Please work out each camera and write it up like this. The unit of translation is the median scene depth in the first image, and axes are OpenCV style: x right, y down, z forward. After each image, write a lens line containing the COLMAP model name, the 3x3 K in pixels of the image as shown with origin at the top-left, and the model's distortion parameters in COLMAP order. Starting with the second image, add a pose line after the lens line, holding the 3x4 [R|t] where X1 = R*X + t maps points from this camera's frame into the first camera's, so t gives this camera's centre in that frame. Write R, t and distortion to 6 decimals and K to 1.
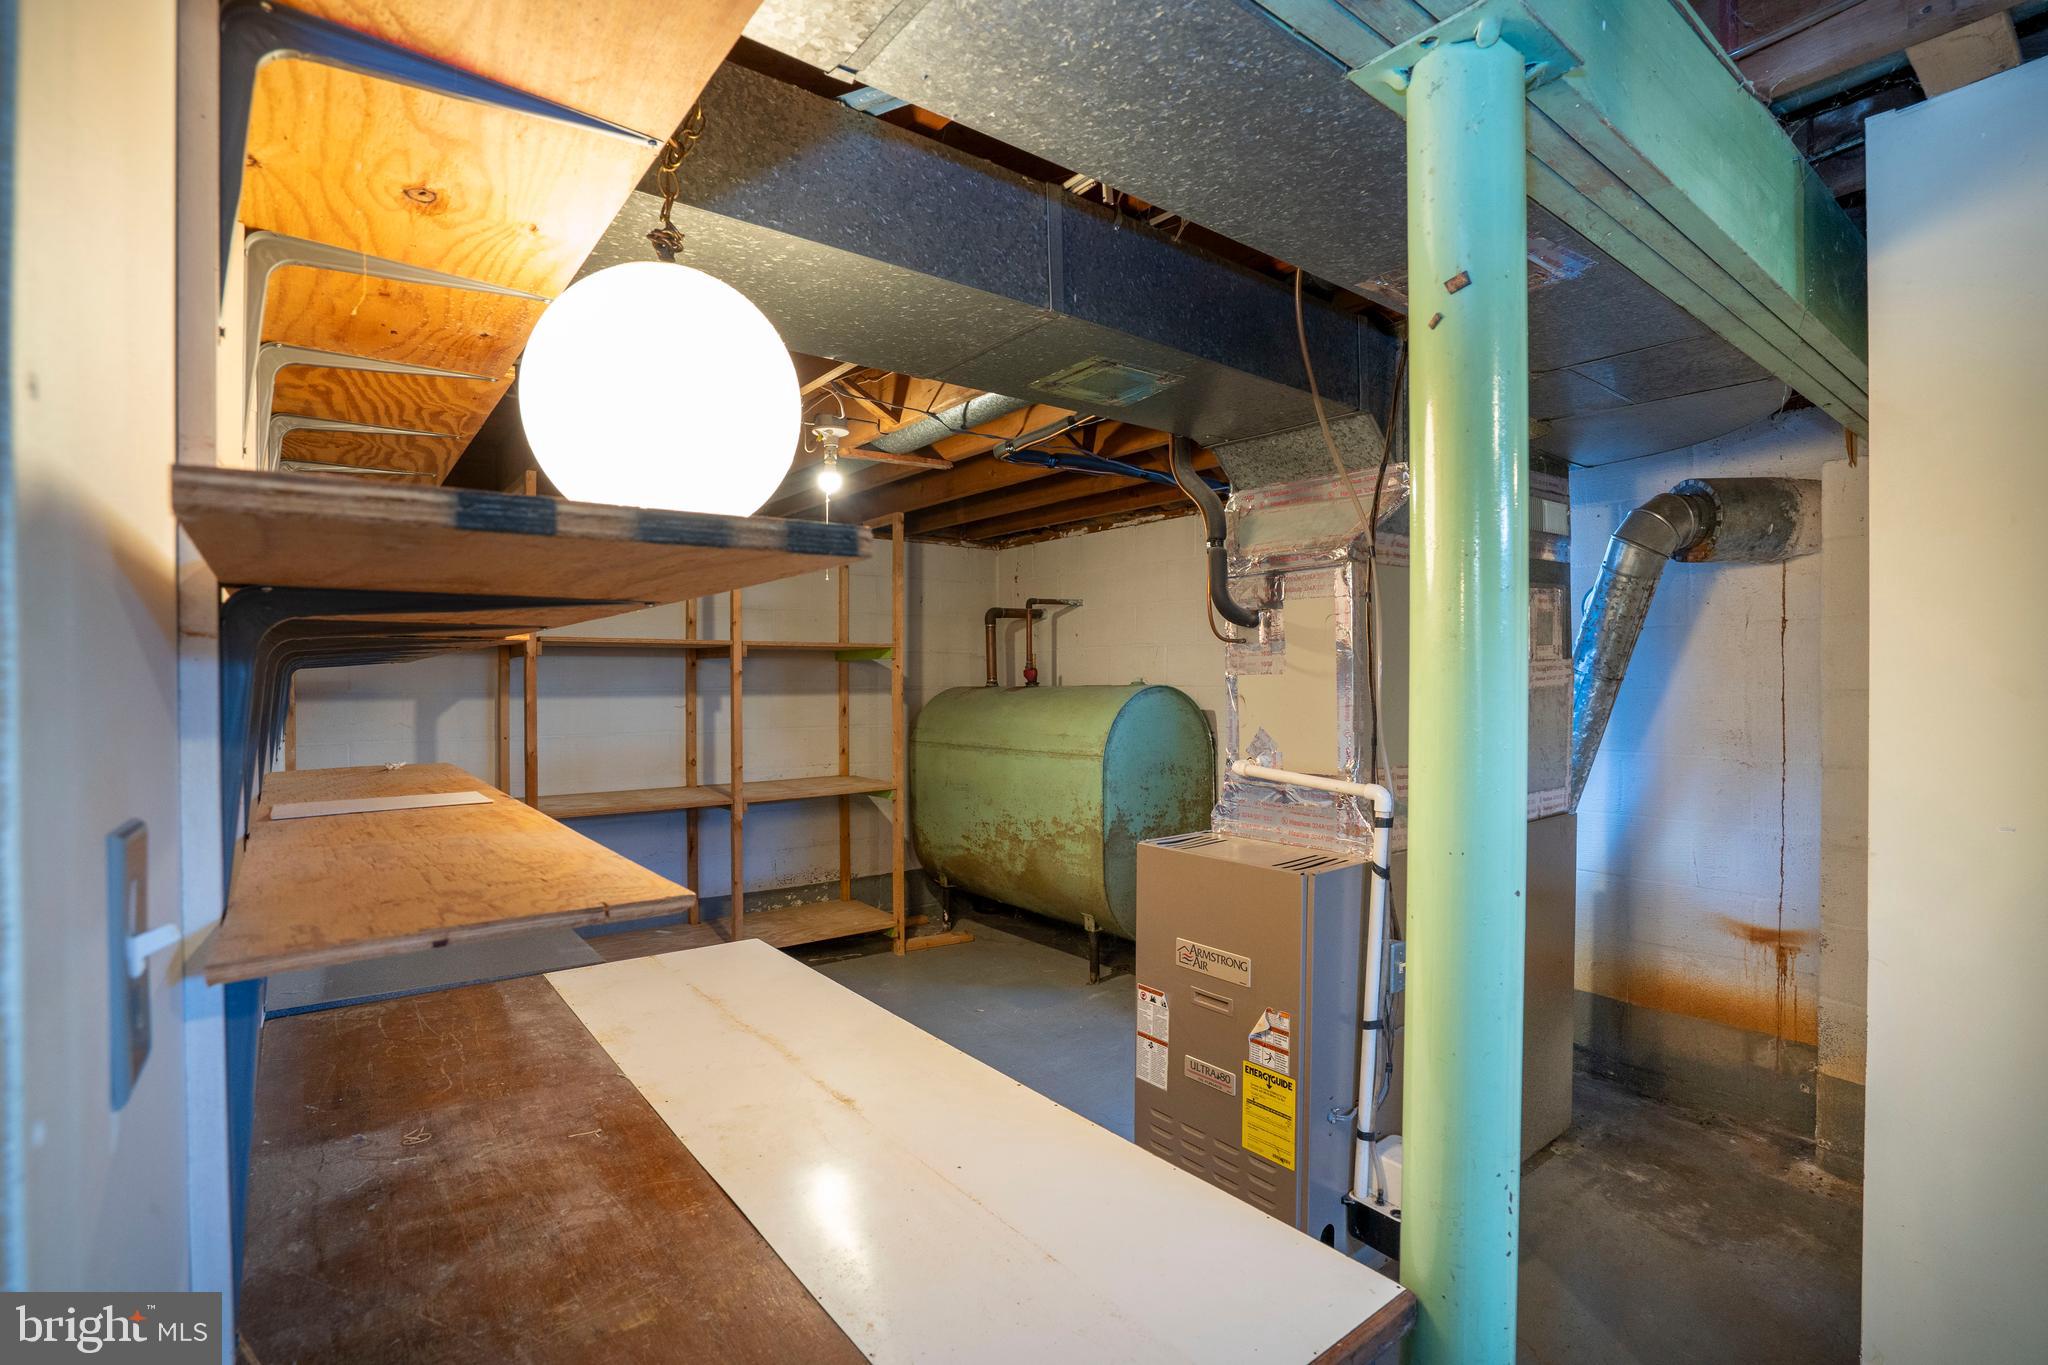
lens RADIAL K [[943.3, 0, 1019.2], [0, 943.3, 686.7], [0, 0, 1]] dist [-0.042260, 0.005820]
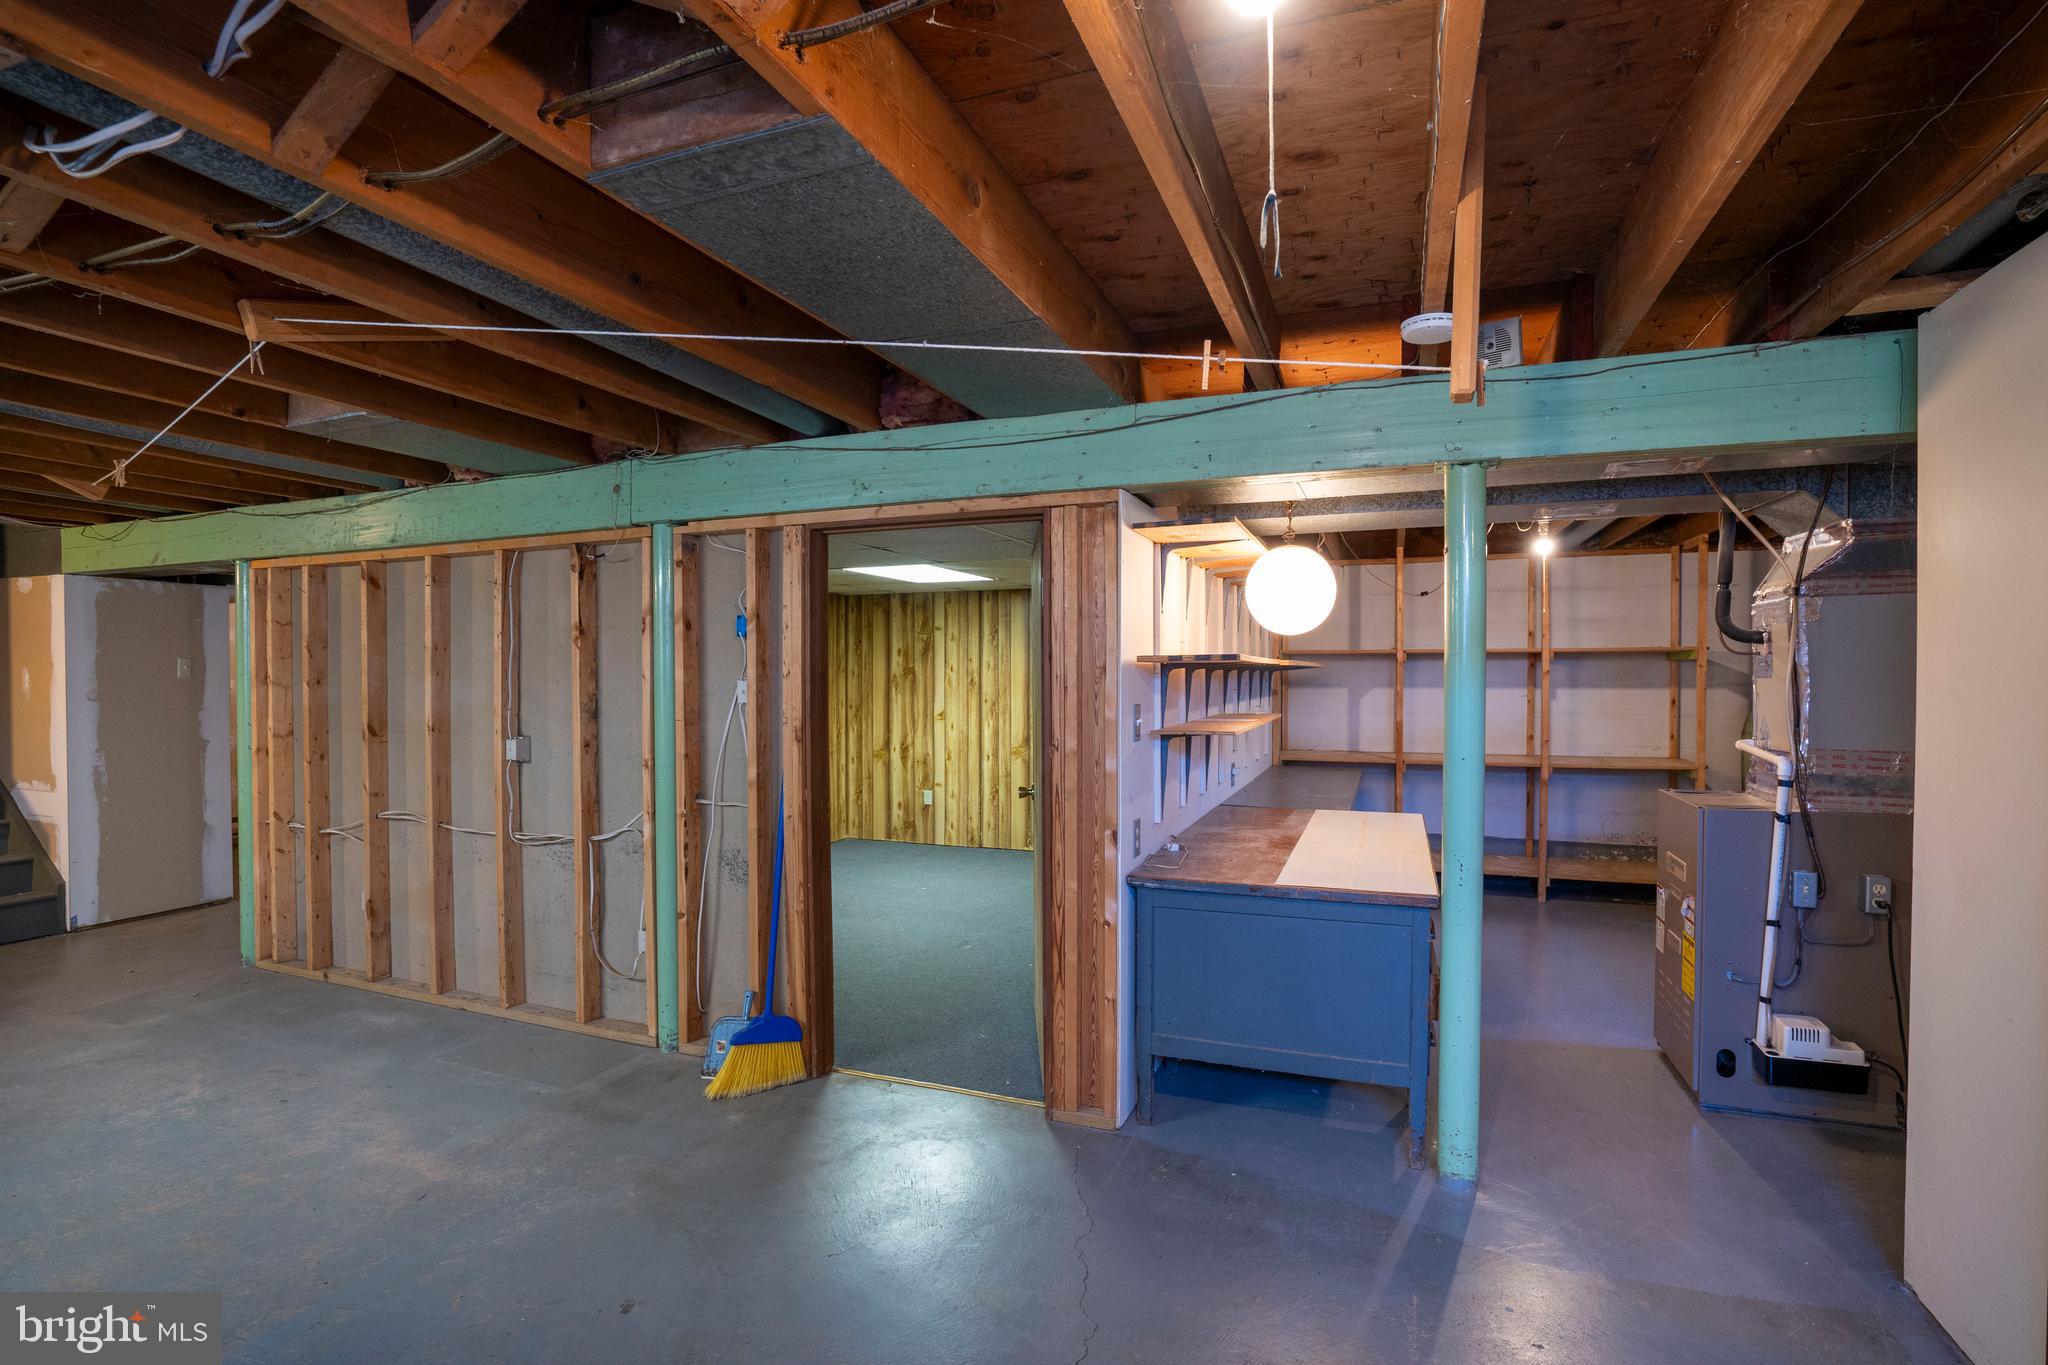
lens RADIAL K [[943.3, 0, 1032.5], [0, 943.3, 683.5], [0, 0, 1]] dist [-0.042260, 0.005820]
pose [[0.513040, 0.010184, -0.858304, 0.466213], [-0.003944, 0.999947, 0.009507, -0.007606], [0.858356, -0.001493, 0.513053, -0.327090]]
